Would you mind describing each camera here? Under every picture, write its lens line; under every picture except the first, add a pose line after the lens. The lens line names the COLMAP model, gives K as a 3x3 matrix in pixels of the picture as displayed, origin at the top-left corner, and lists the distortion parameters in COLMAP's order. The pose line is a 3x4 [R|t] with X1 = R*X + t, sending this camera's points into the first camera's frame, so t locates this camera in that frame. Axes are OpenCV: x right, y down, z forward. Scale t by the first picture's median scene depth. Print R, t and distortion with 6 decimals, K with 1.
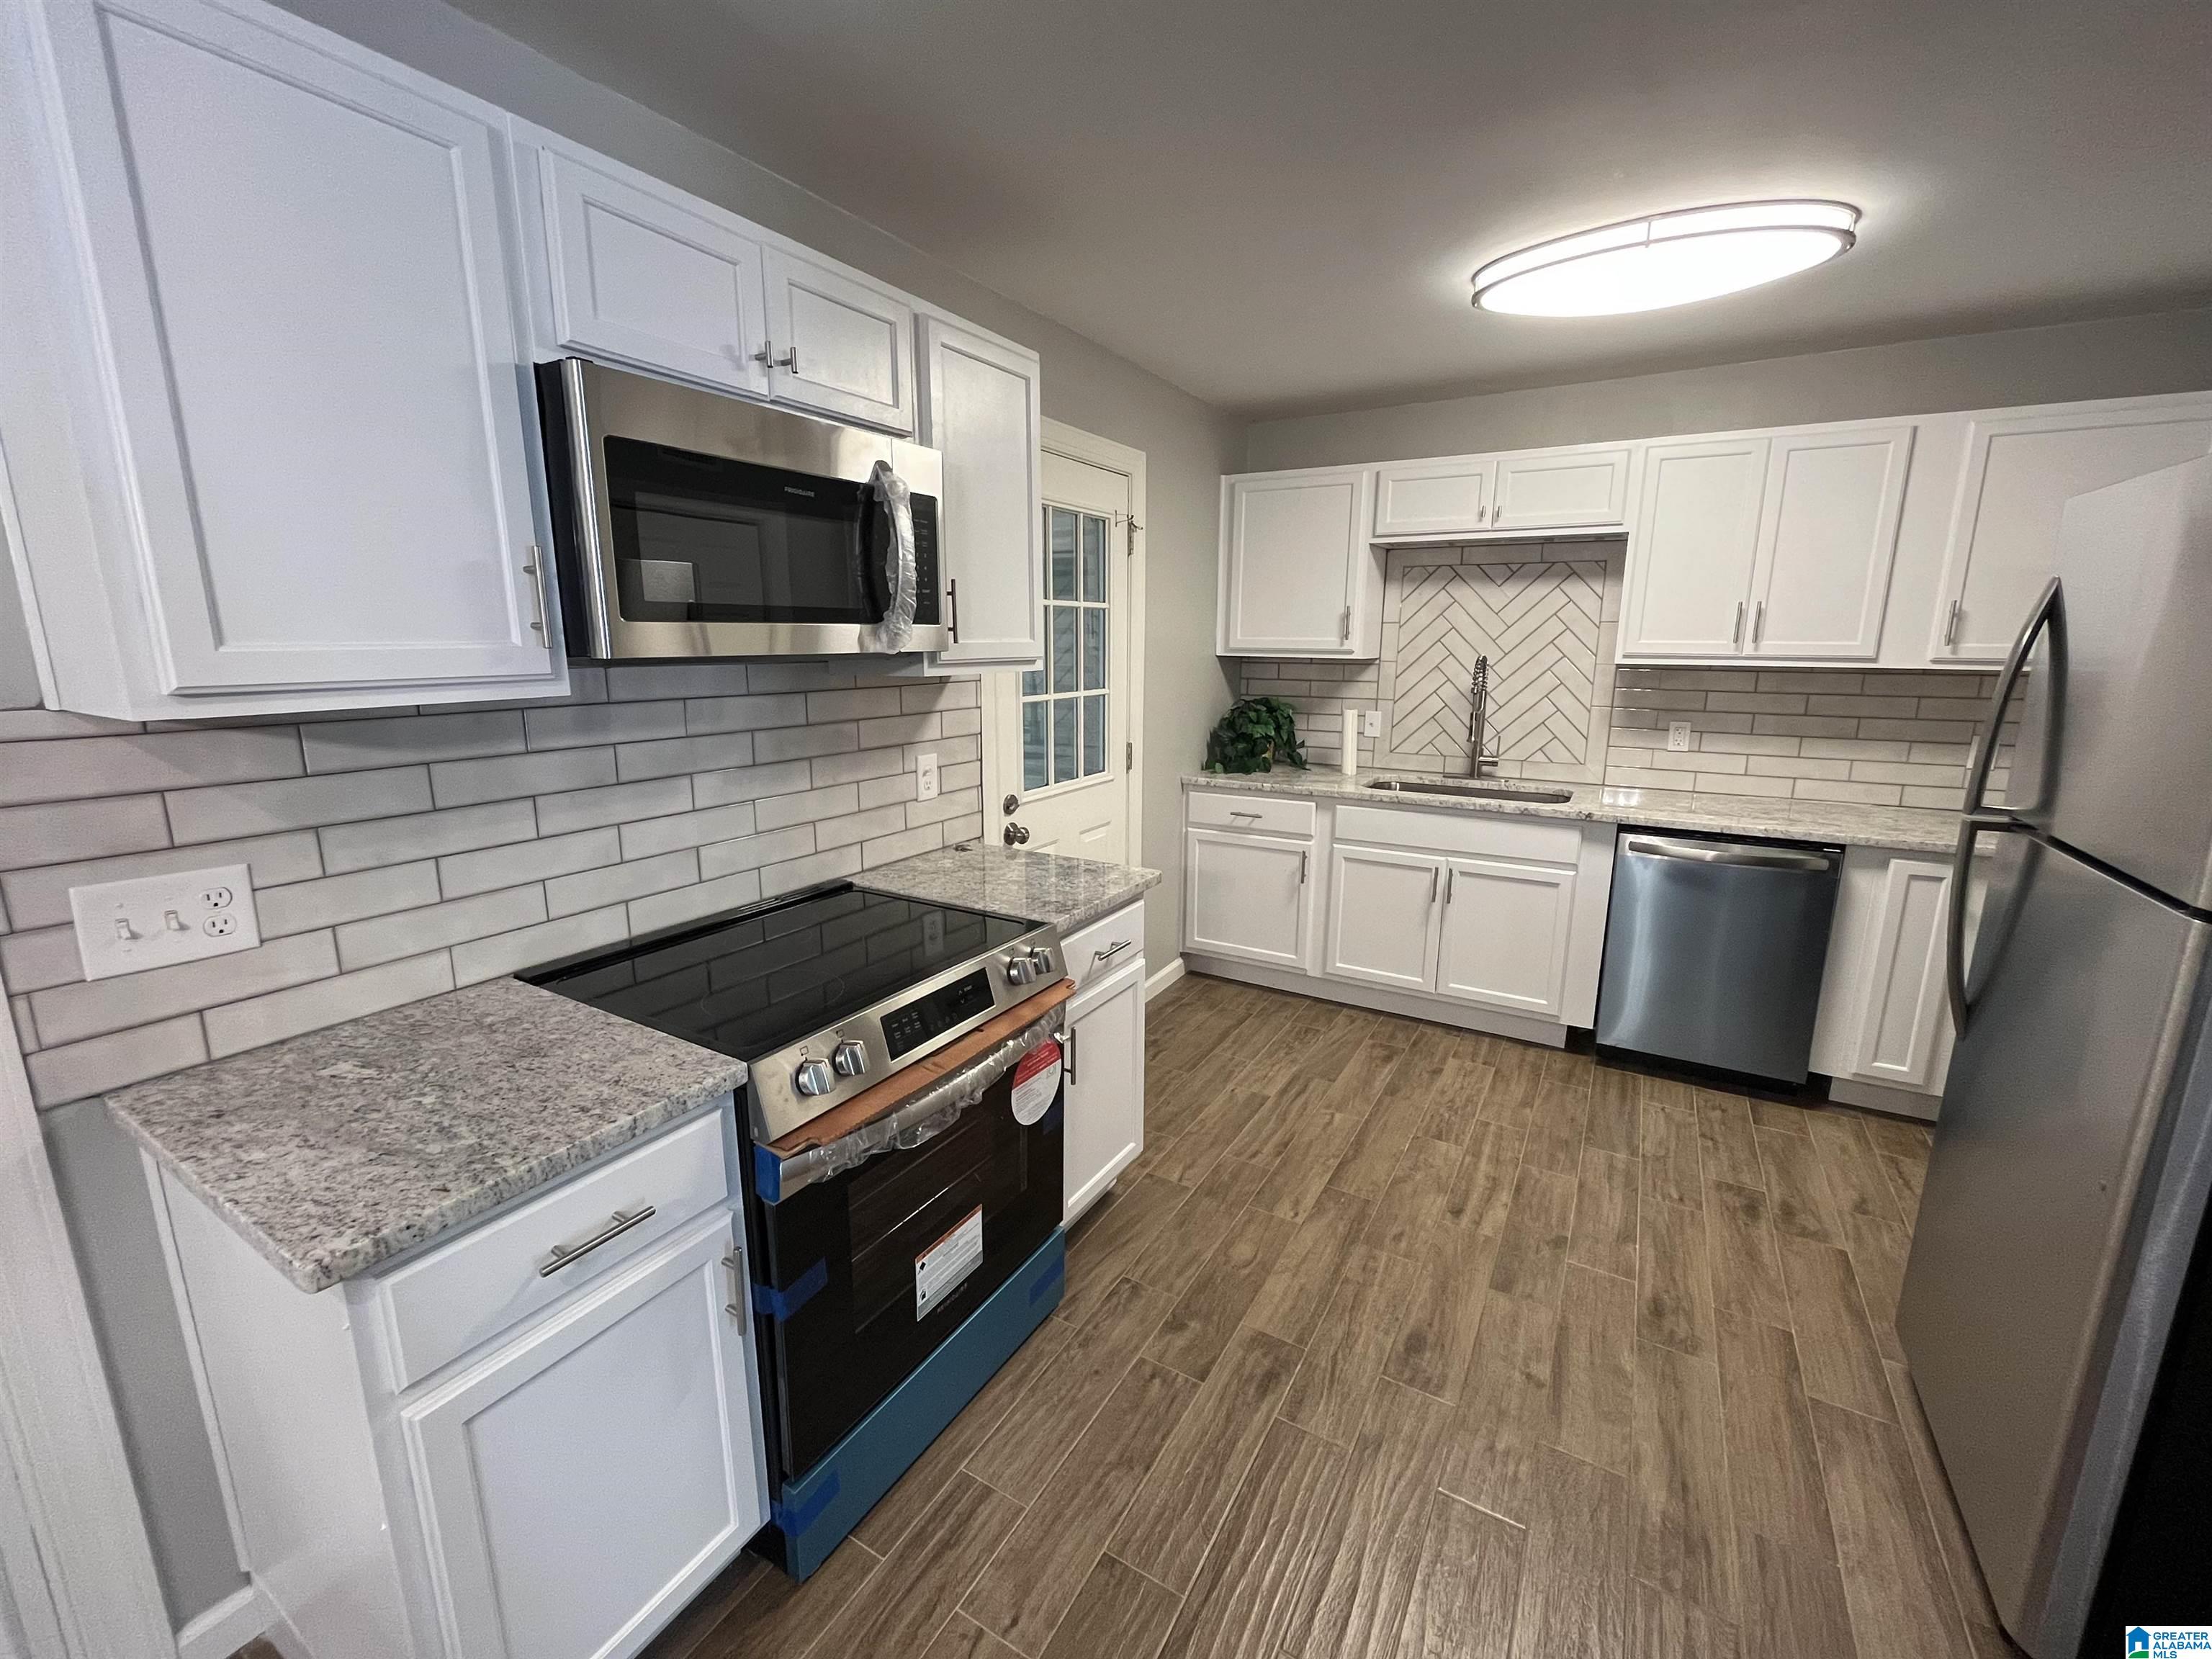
lens RADIAL K [[902.6, 0, 1107.4], [0, 902.6, 823.8], [0, 0, 1]] dist [-0.003944, 0.000024]
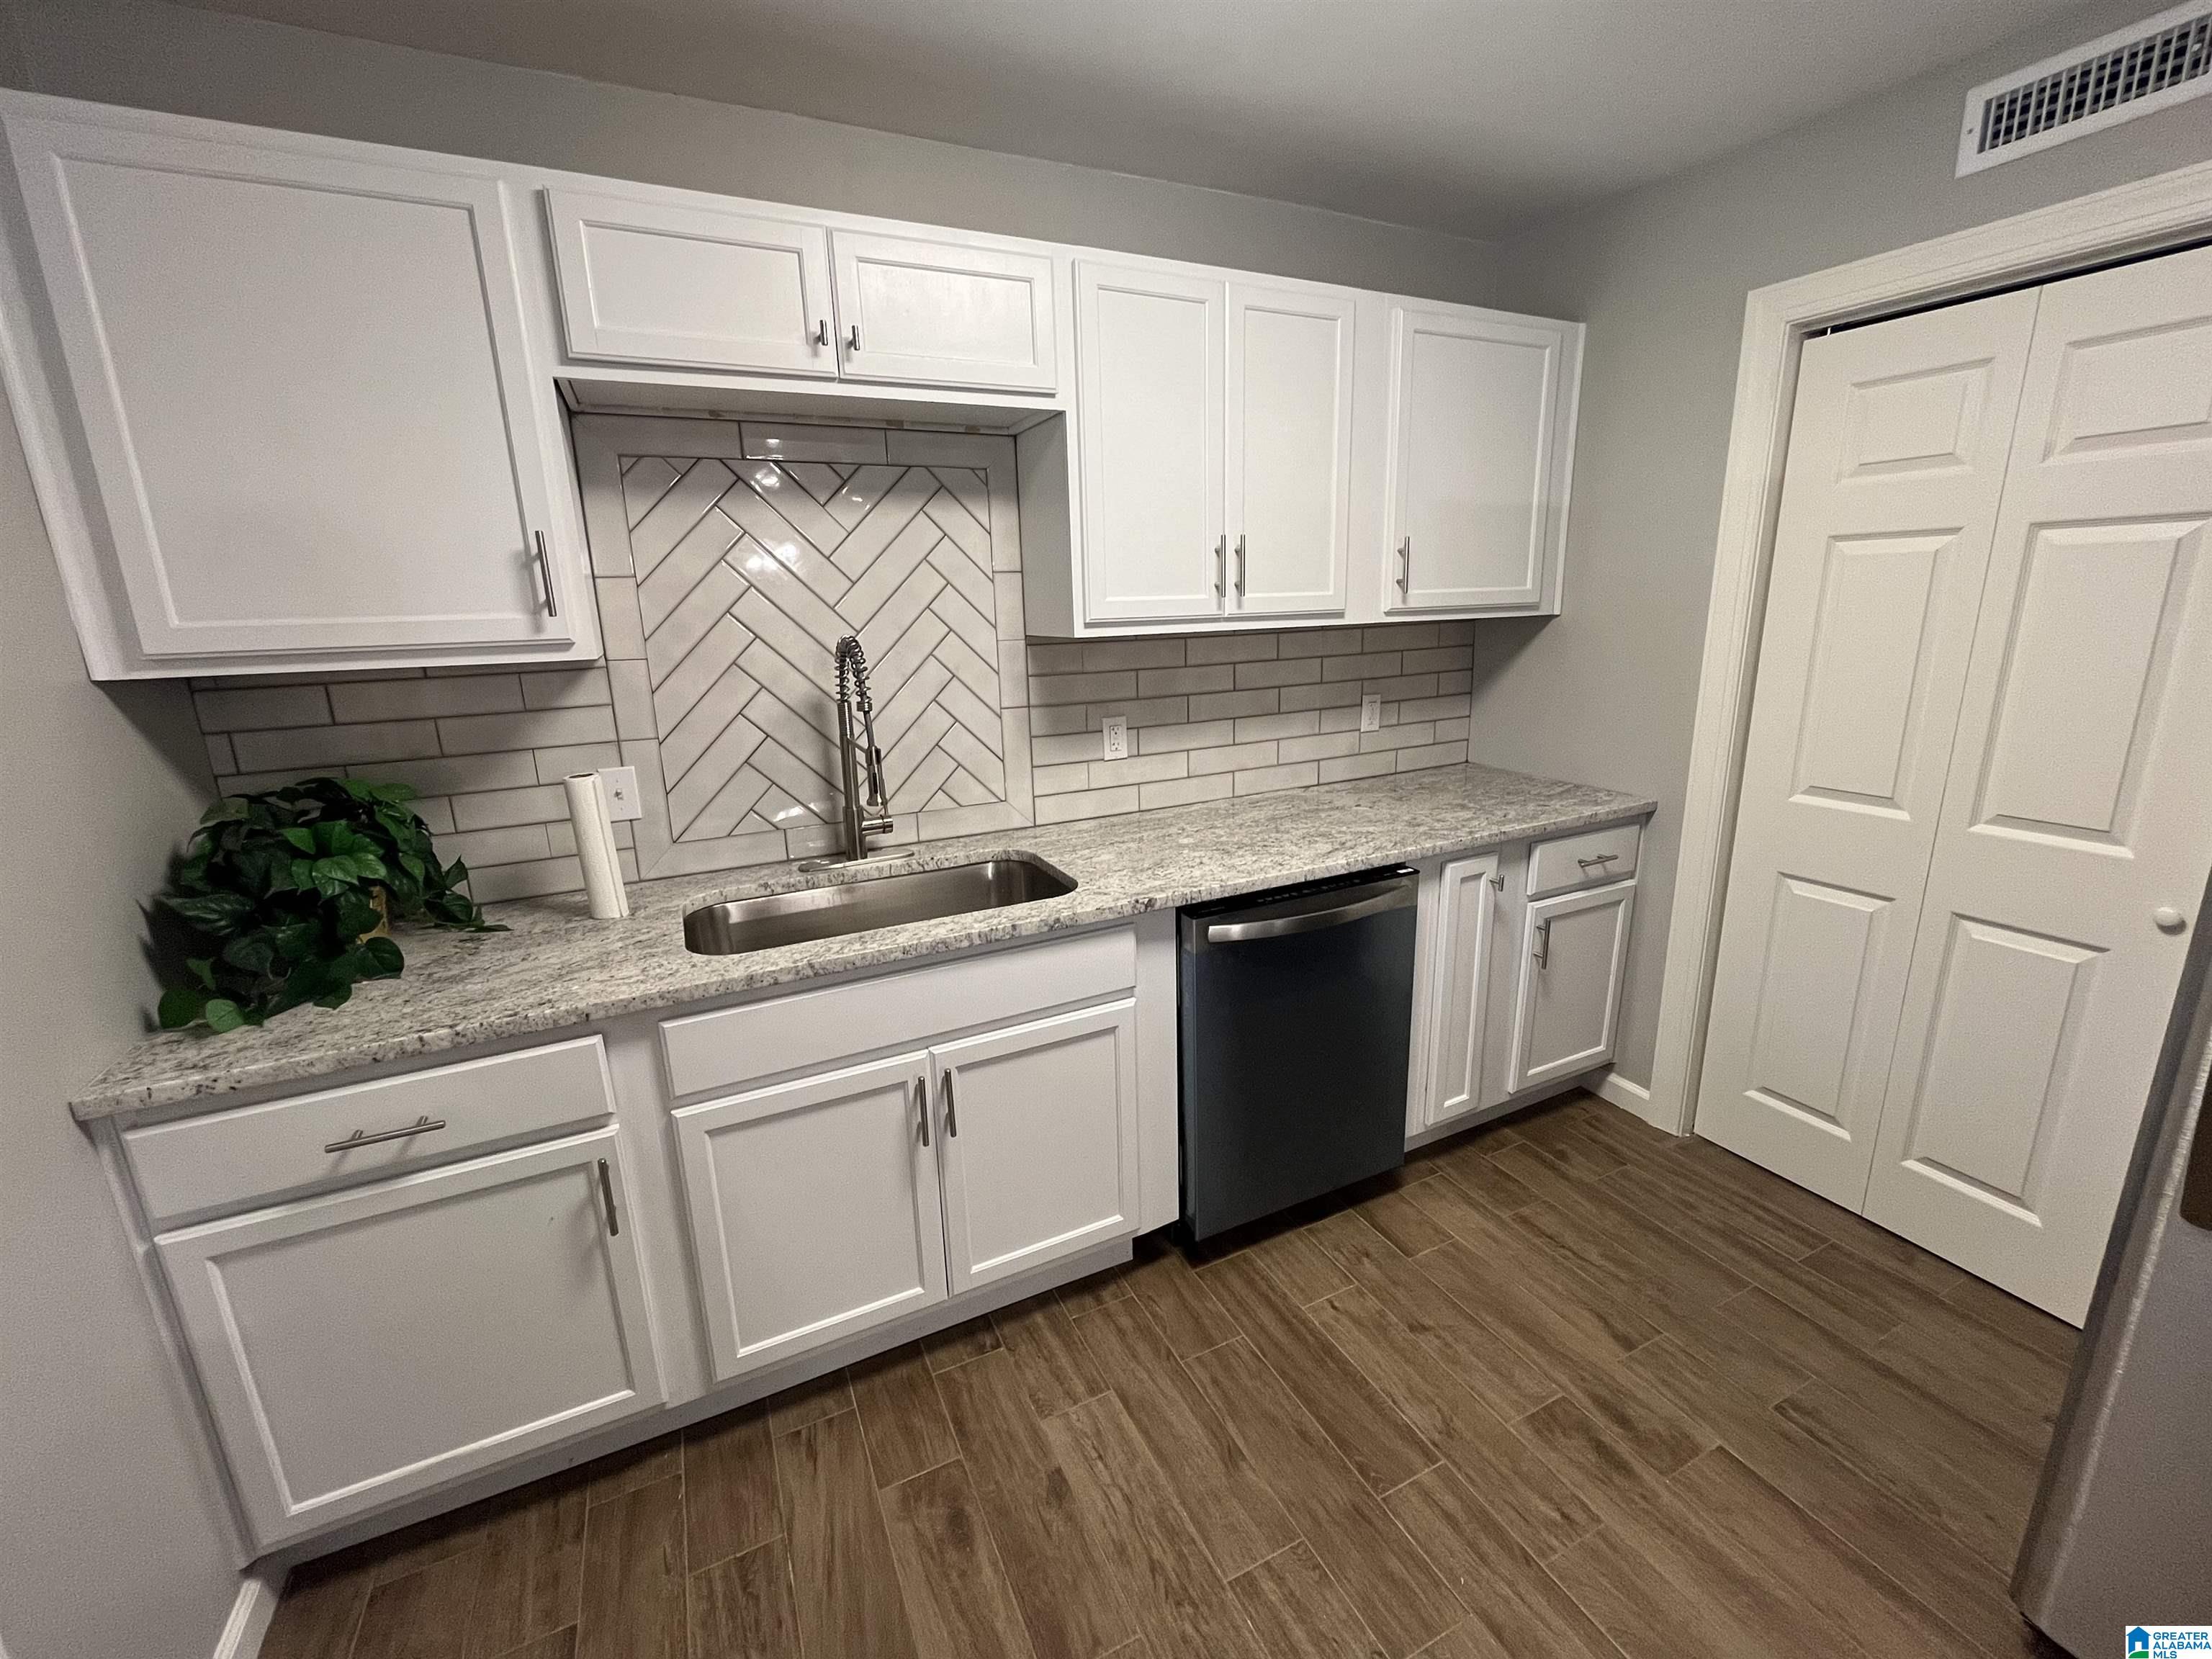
lens RADIAL K [[902.6, 0, 1105.0], [0, 902.6, 825.6], [0, 0, 1]] dist [-0.003944, 0.000024]
pose [[0.554018, -0.219343, 0.803090, 0.057977], [0.200496, 0.971427, 0.127007, -0.117237], [-0.808001, 0.090652, 0.582165, 0.589193]]
